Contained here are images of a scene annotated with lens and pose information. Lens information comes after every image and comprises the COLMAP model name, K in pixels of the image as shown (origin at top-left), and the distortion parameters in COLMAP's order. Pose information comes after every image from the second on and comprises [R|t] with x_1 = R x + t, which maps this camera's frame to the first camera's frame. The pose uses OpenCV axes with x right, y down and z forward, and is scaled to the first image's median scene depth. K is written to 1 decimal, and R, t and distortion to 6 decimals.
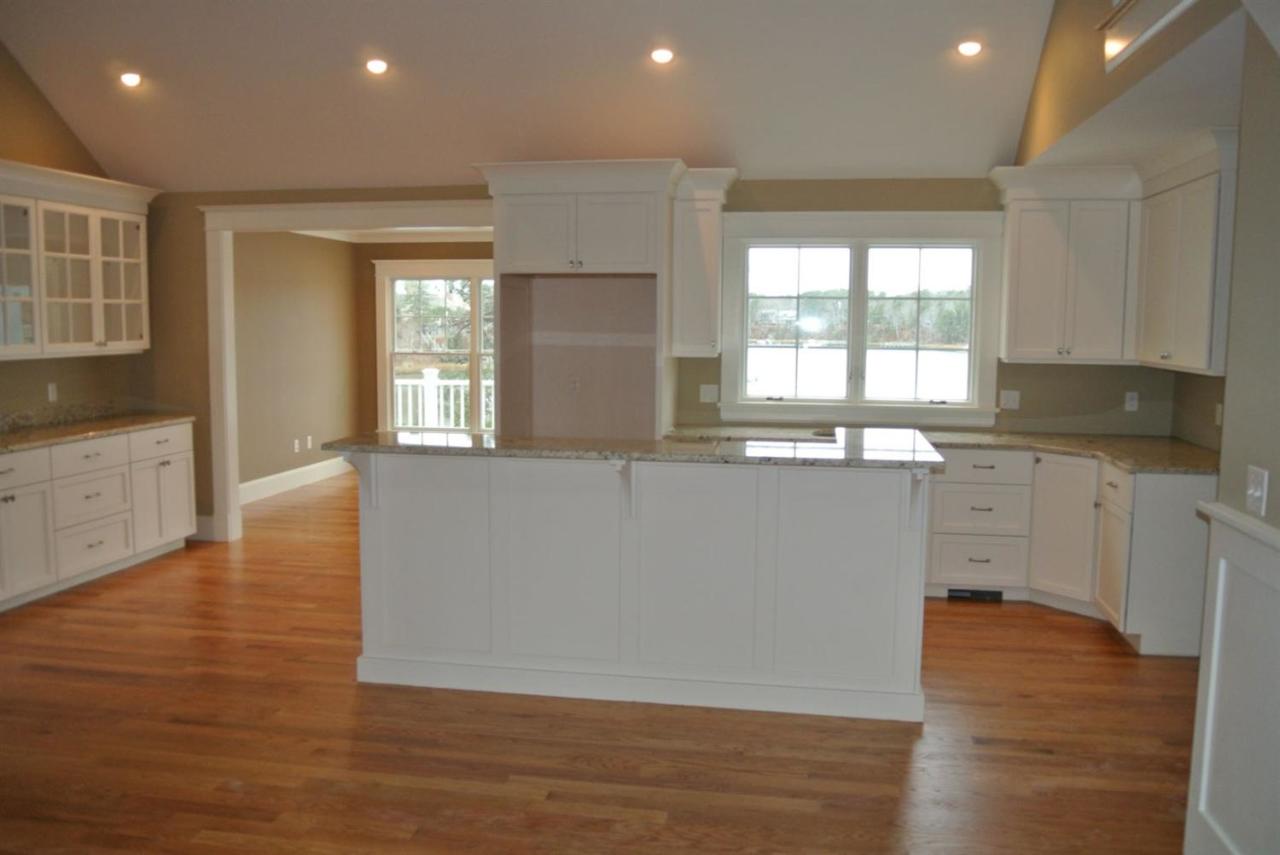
lens RADIAL K [[1064.7, 0, 640.0], [0, 1064.7, 427.5], [0, 0, 1]] dist [-0.066374, 0.015049]
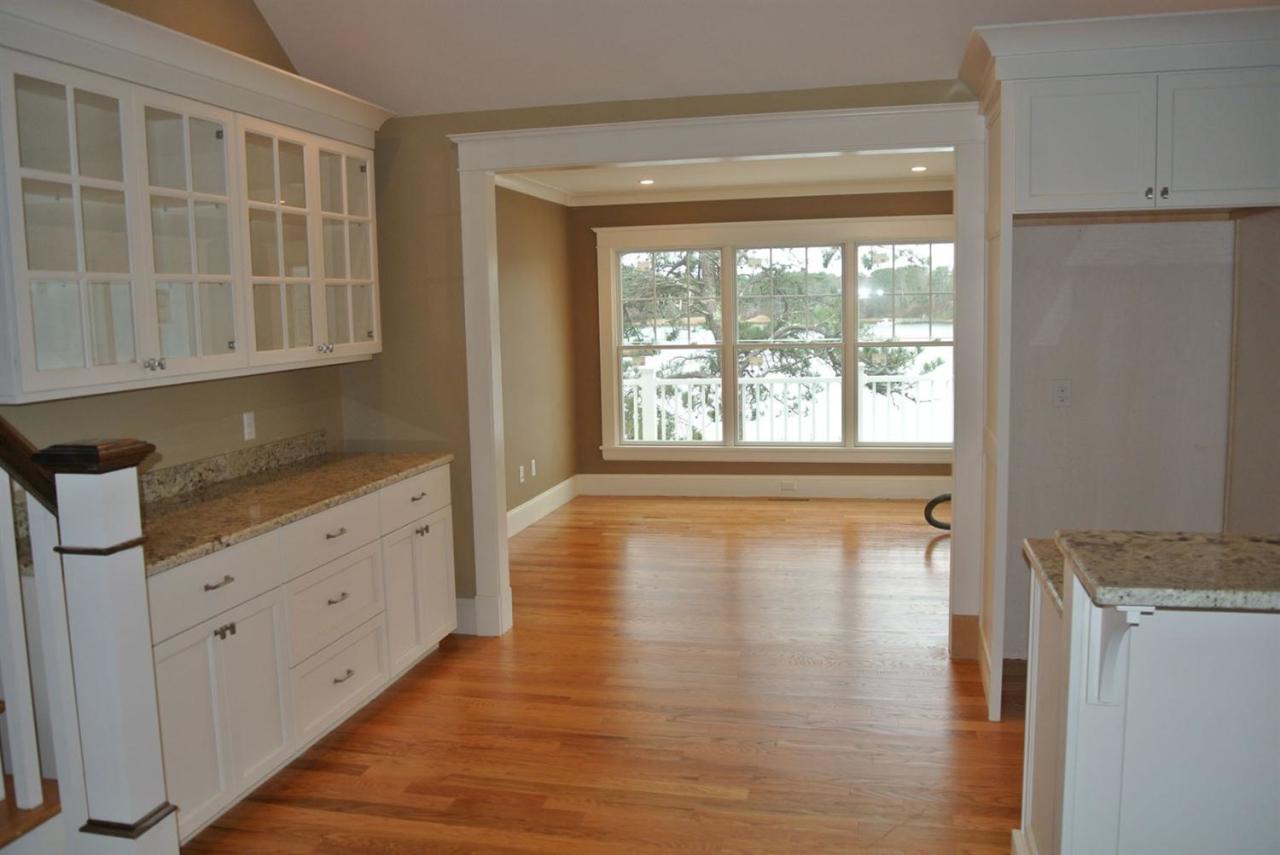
lens RADIAL K [[1053.4, 0, 640.0], [0, 1053.4, 427.5], [0, 0, 1]] dist [-0.062055, -0.005691]
pose [[0.998154, -0.023816, -0.055863, -0.282685], [0.024677, 0.999586, 0.014773, -0.035599], [0.055488, -0.016125, 0.998329, 0.366403]]
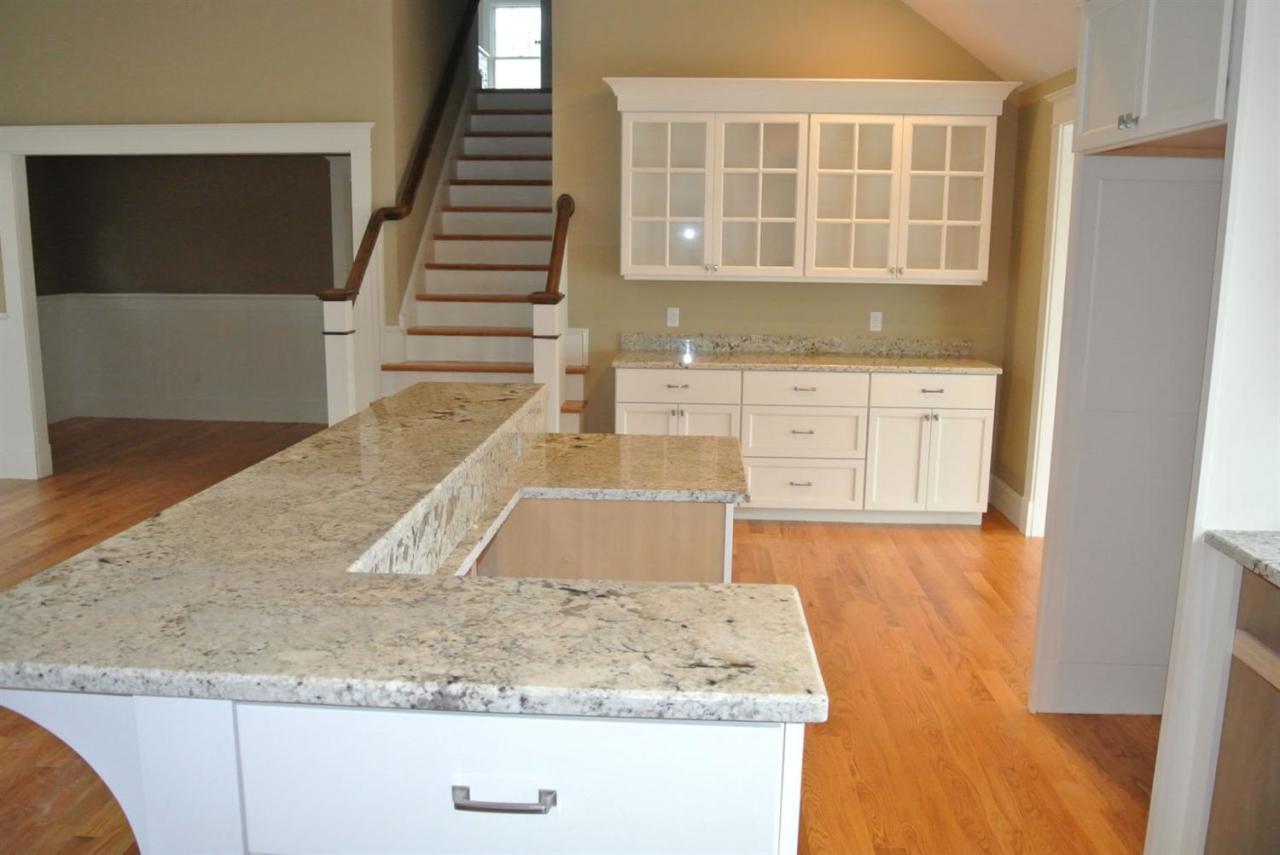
lens RADIAL K [[1053.4, 0, 640.0], [0, 1053.4, 427.5], [0, 0, 1]] dist [-0.062055, -0.005691]
pose [[0.120228, 0.174045, -0.977371, 0.340126], [-0.112596, 0.980550, 0.160761, -0.066695], [0.986340, 0.090720, 0.137487, 0.661663]]
